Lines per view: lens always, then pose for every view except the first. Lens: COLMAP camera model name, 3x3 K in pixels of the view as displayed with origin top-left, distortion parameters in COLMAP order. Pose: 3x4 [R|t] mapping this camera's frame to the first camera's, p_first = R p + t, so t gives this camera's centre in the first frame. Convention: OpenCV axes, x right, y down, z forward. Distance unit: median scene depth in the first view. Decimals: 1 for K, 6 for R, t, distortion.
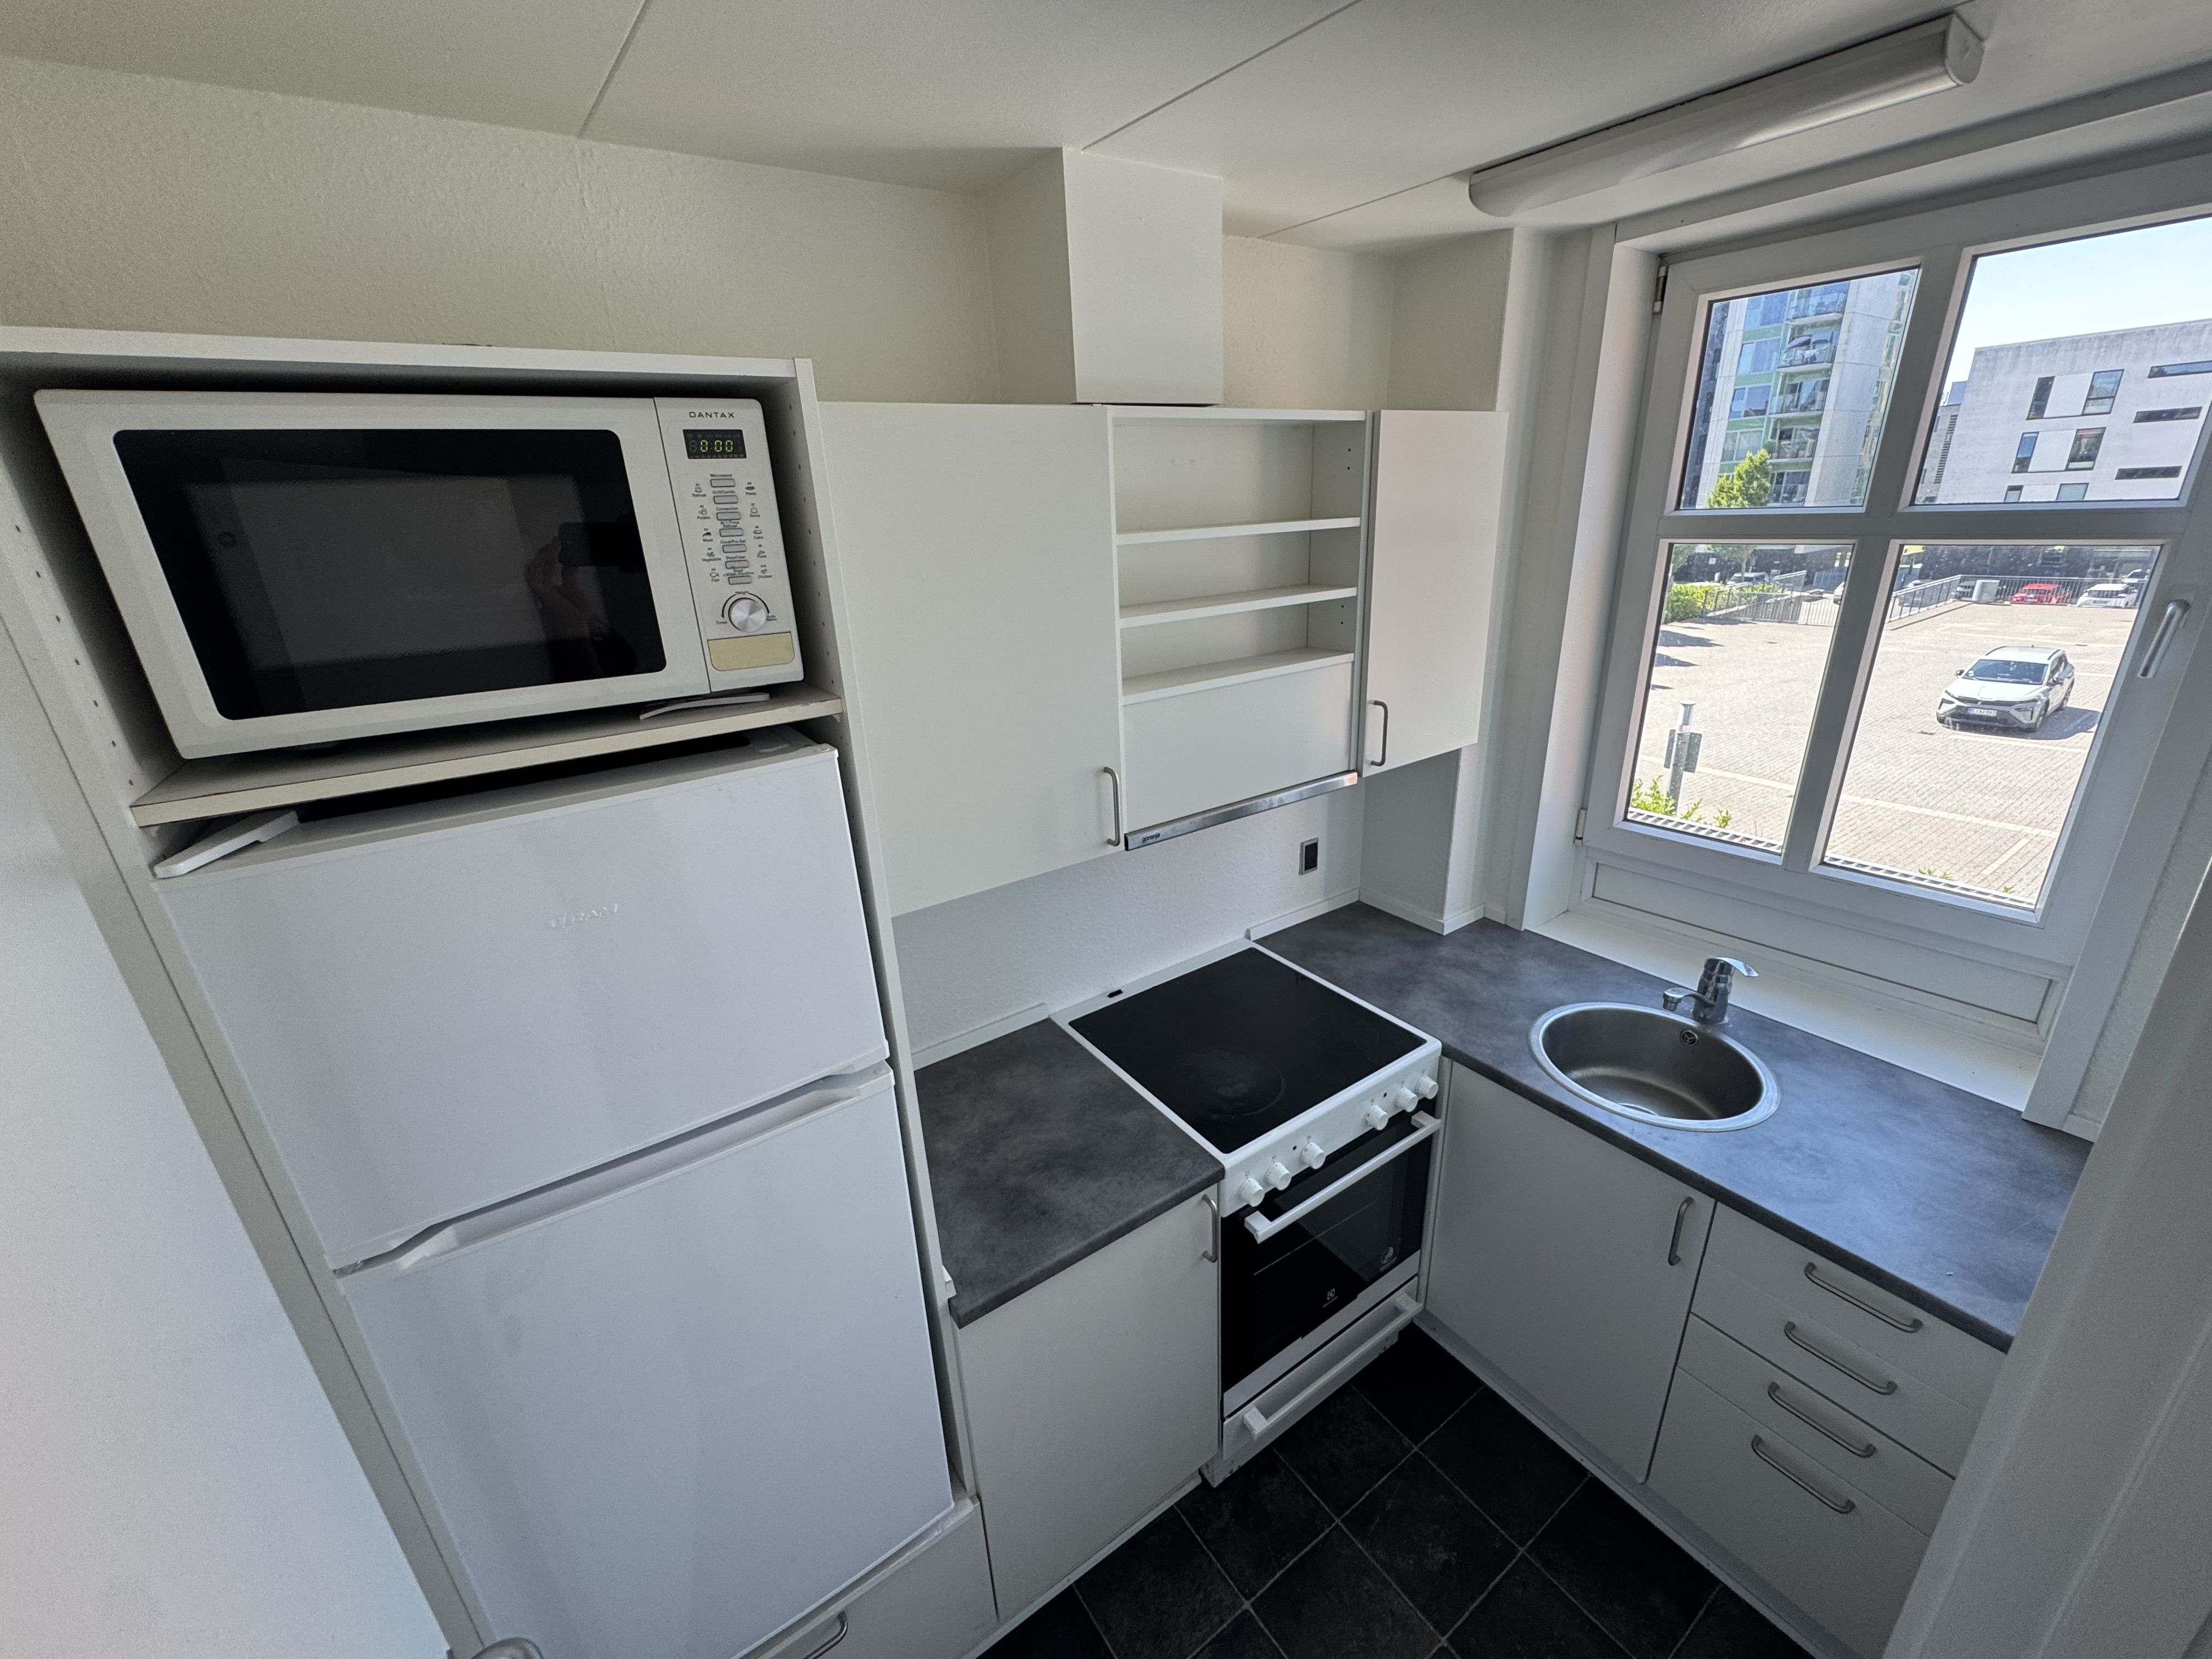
lens RADIAL K [[878.7, 0, 1105.0], [0, 878.7, 826.0], [0, 0, 1]] dist [-0.001909, -0.000161]
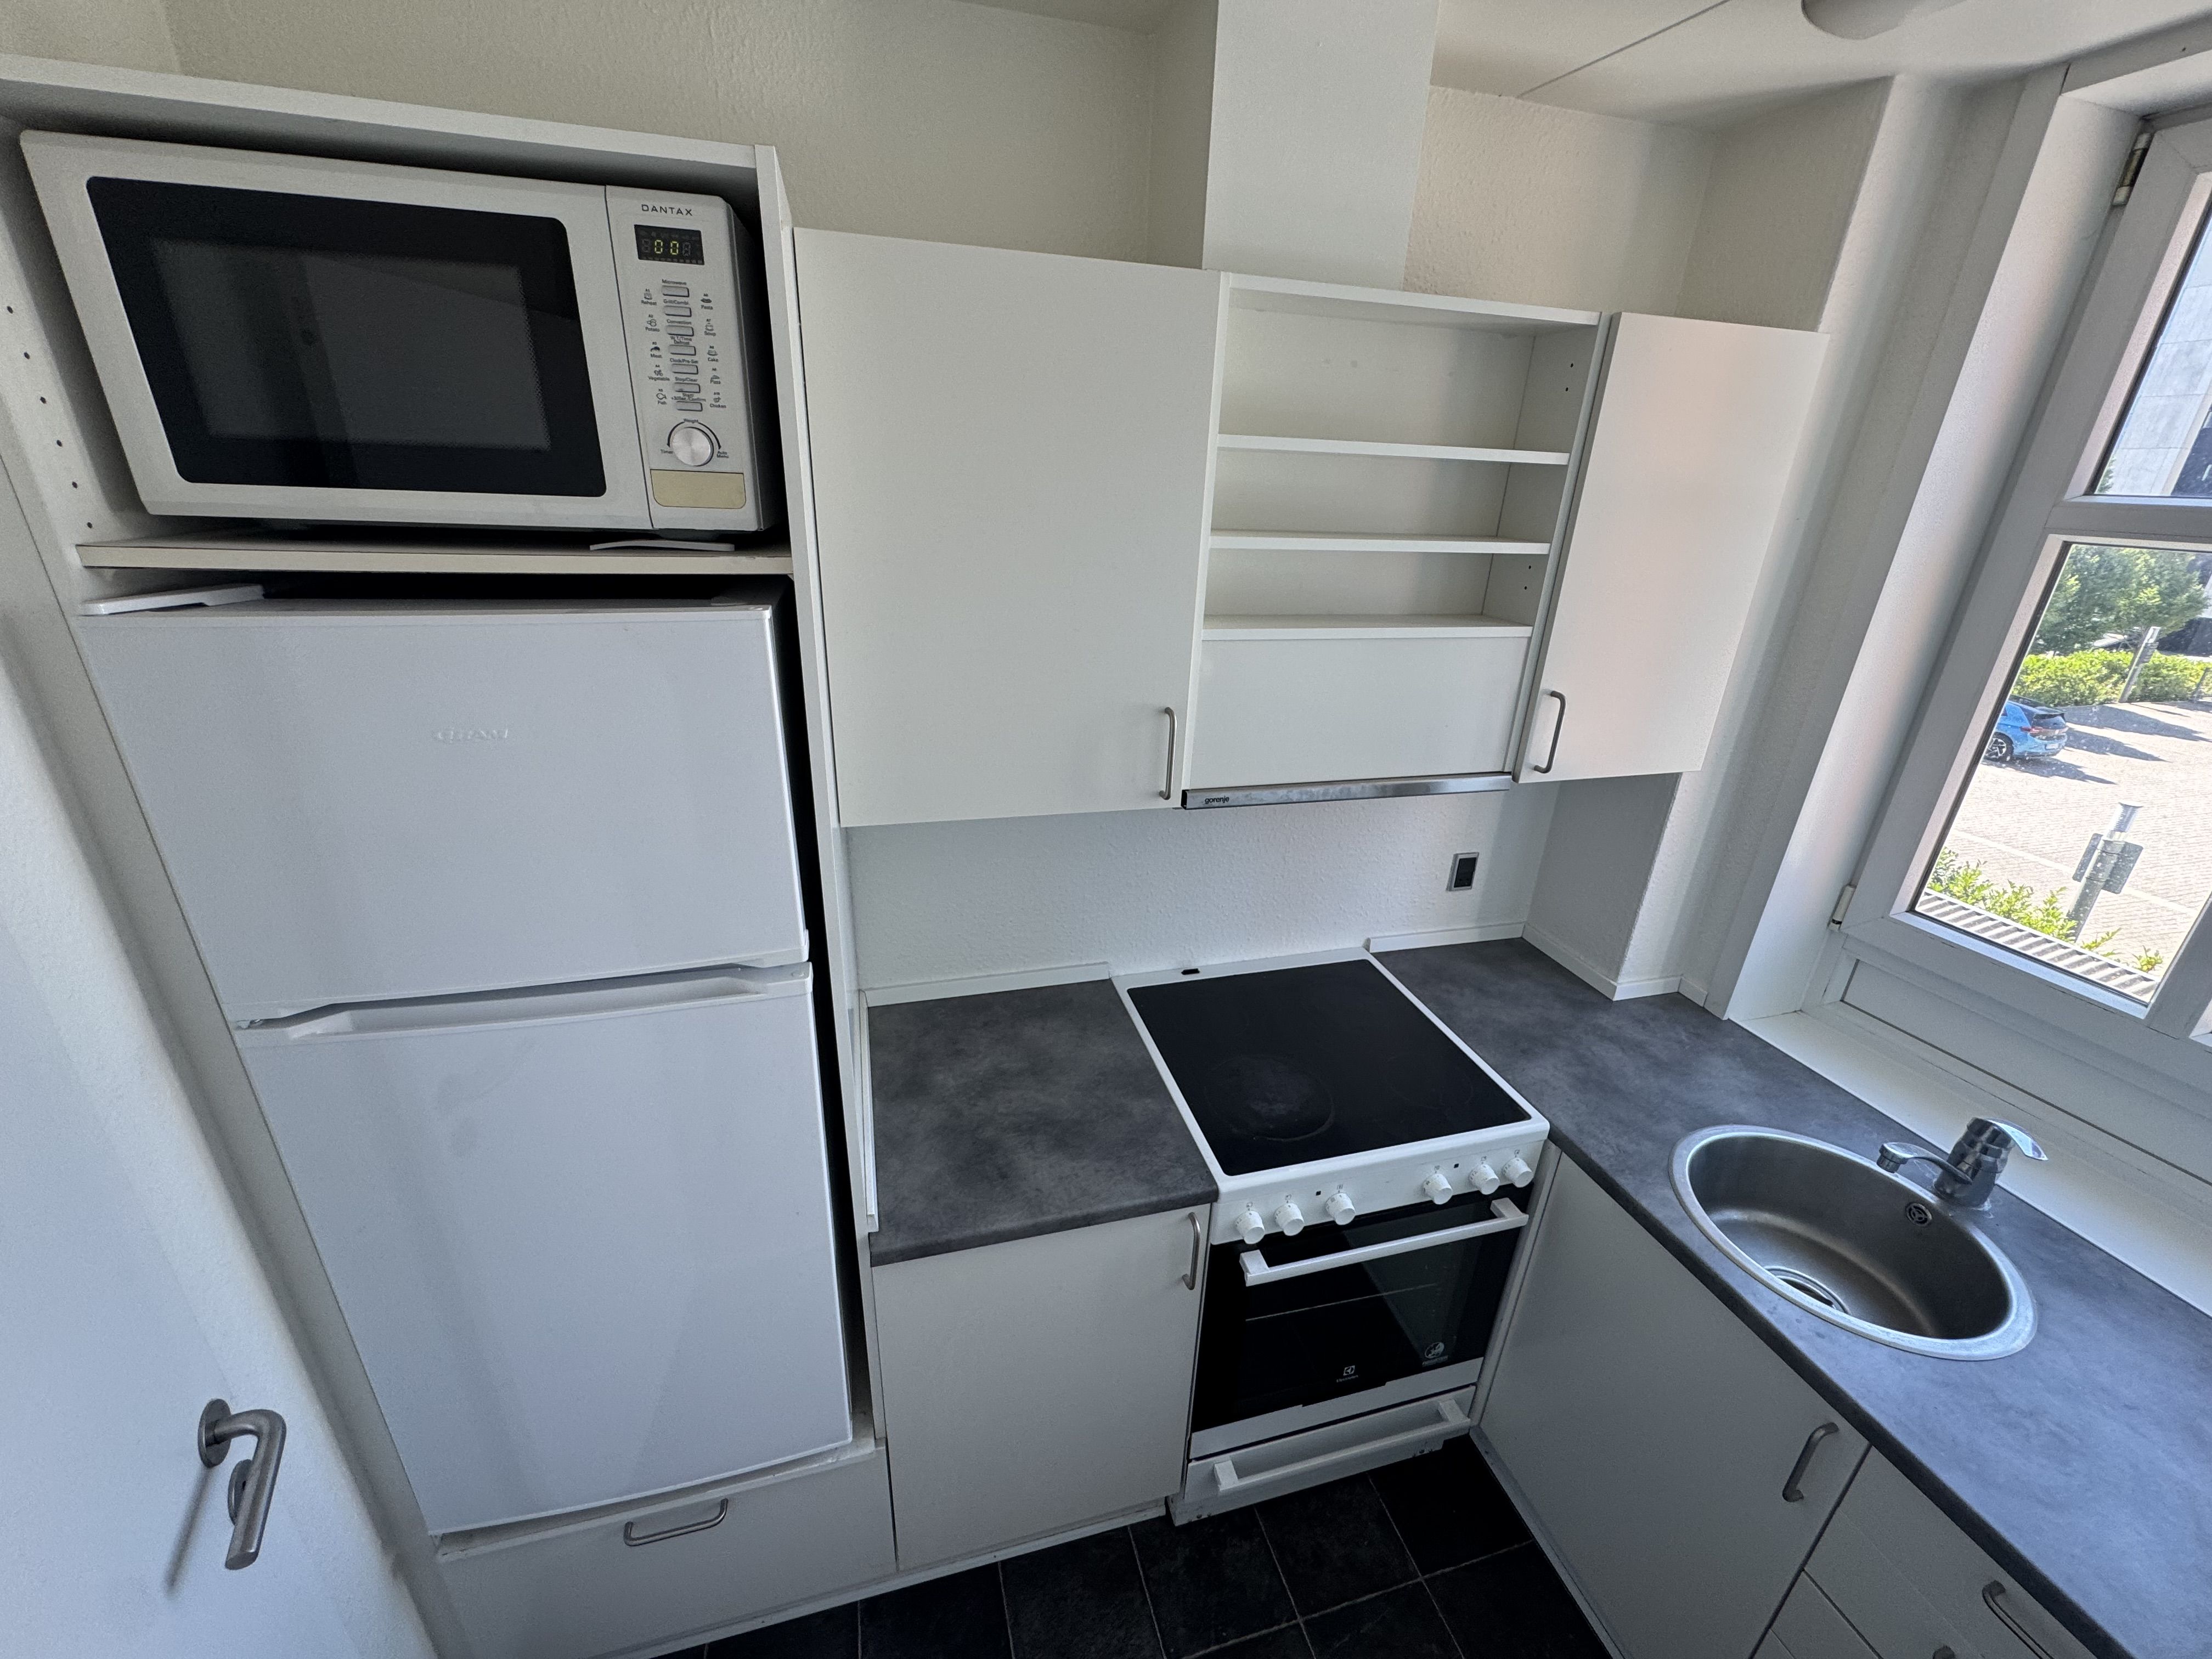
lens RADIAL K [[878.7, 0, 1105.0], [0, 878.7, 826.0], [0, 0, 1]] dist [-0.001909, -0.000161]
pose [[0.944597, 0.195293, -0.263811, 0.165521], [-0.186091, 0.980718, 0.059686, 0.006543], [0.270381, -0.007286, 0.962726, 0.123933]]
